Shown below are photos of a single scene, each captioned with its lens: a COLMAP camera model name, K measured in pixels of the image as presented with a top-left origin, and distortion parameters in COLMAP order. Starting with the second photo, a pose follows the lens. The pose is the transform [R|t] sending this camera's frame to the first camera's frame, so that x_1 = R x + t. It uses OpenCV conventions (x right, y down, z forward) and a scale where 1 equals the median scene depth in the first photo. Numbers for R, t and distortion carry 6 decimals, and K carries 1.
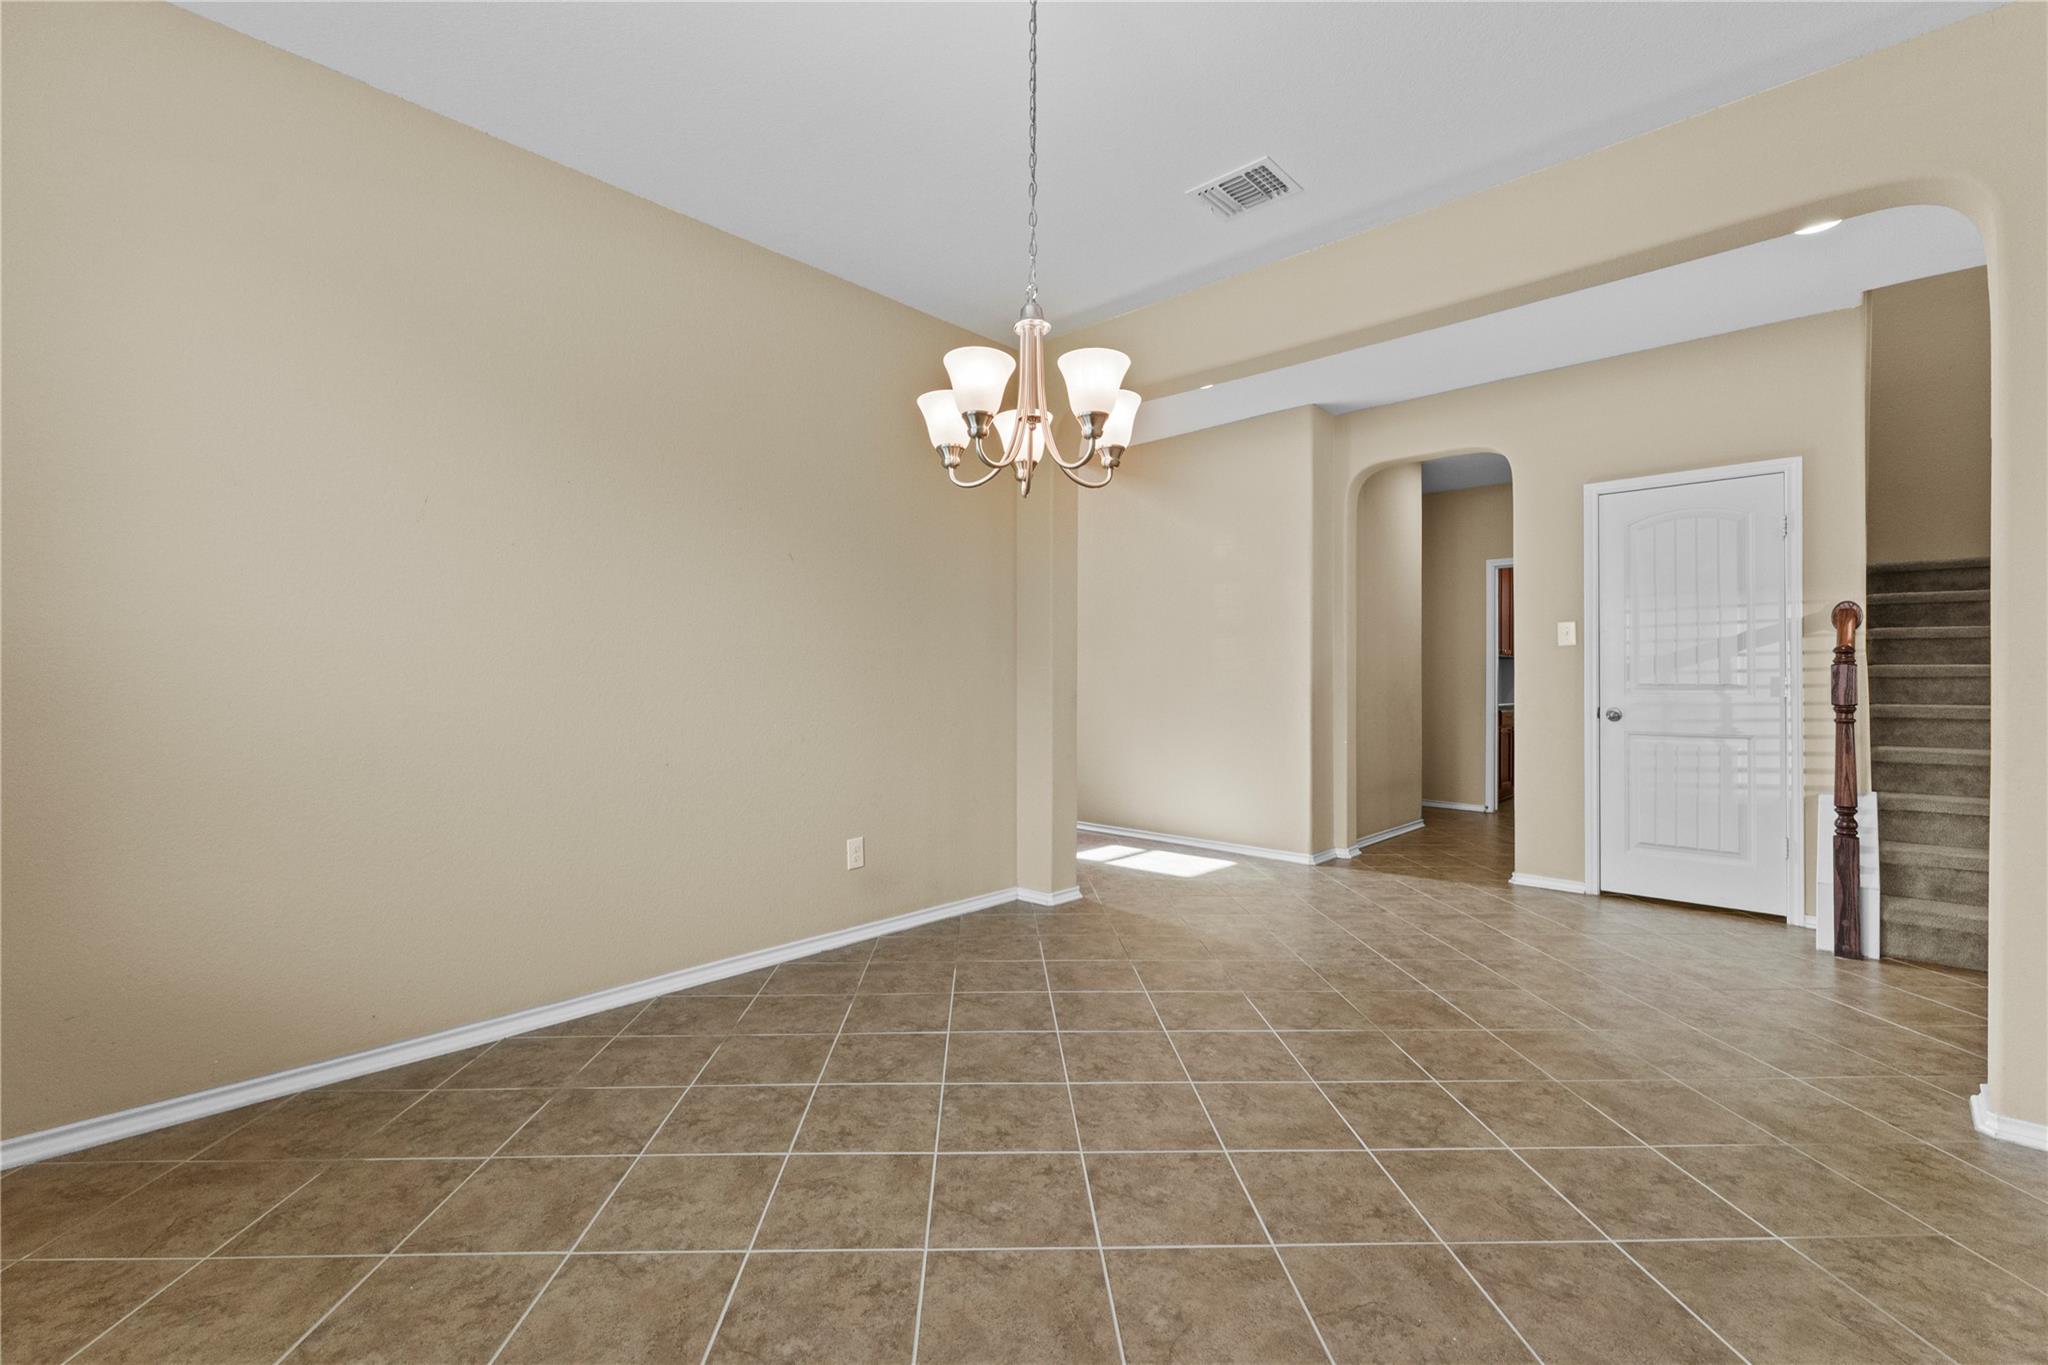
lens RADIAL K [[868.1, 0, 1022.0], [0, 868.1, 675.3], [0, 0, 1]] dist [-0.002705, -0.000192]
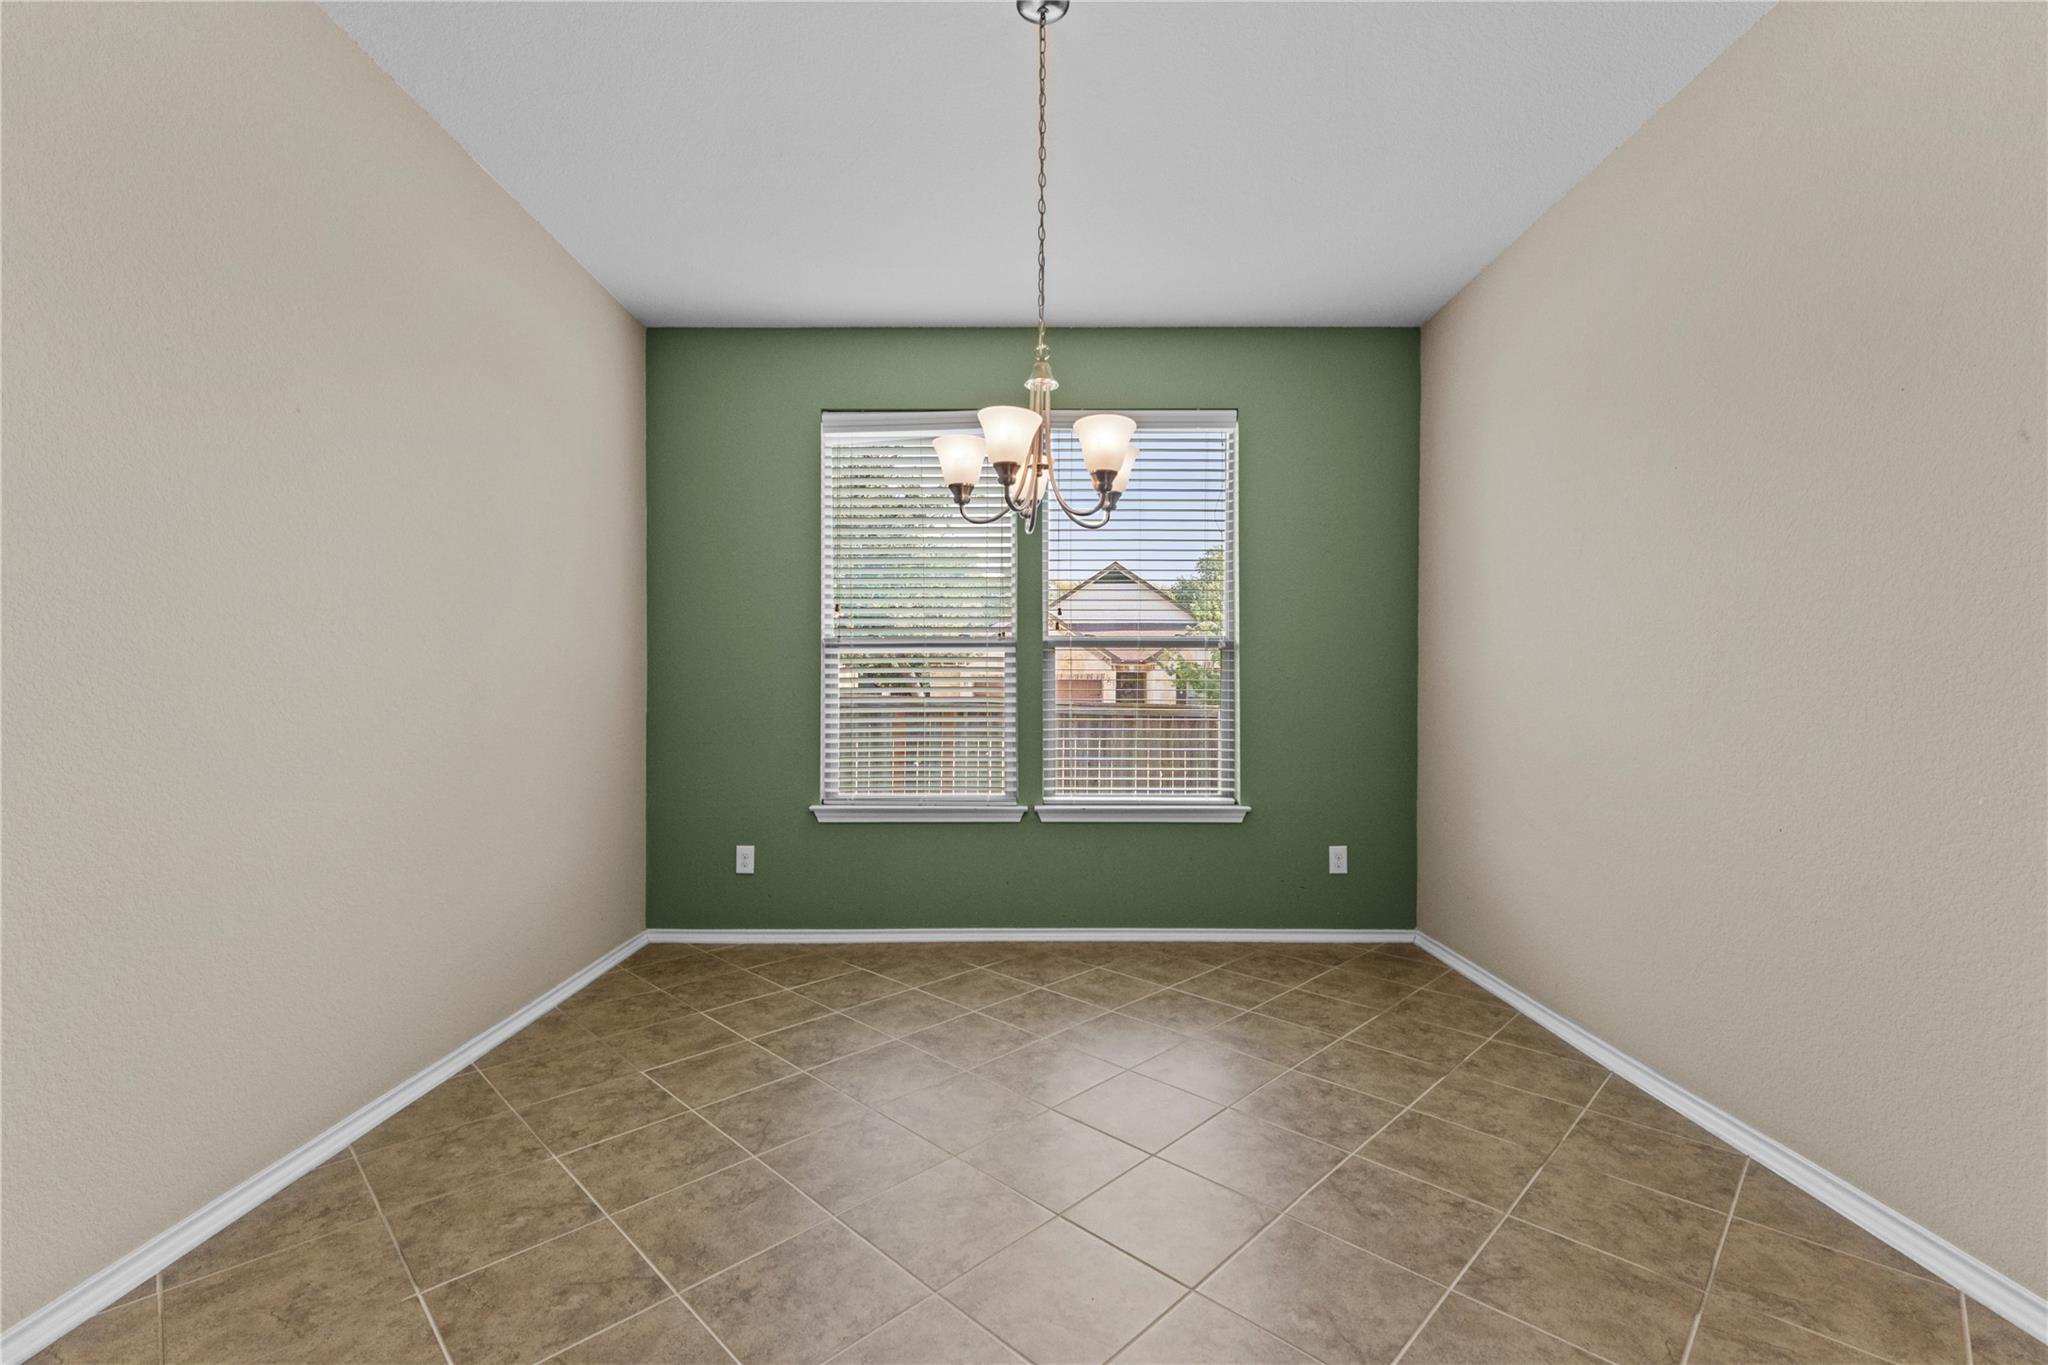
lens RADIAL K [[868.1, 0, 1022.0], [0, 868.1, 675.3], [0, 0, 1]] dist [-0.002705, -0.000192]
pose [[-0.729967, -0.019763, -0.683197, 0.428717], [-0.003195, 0.999670, -0.025503, 0.000191], [0.683475, -0.016433, -0.729789, 0.963700]]
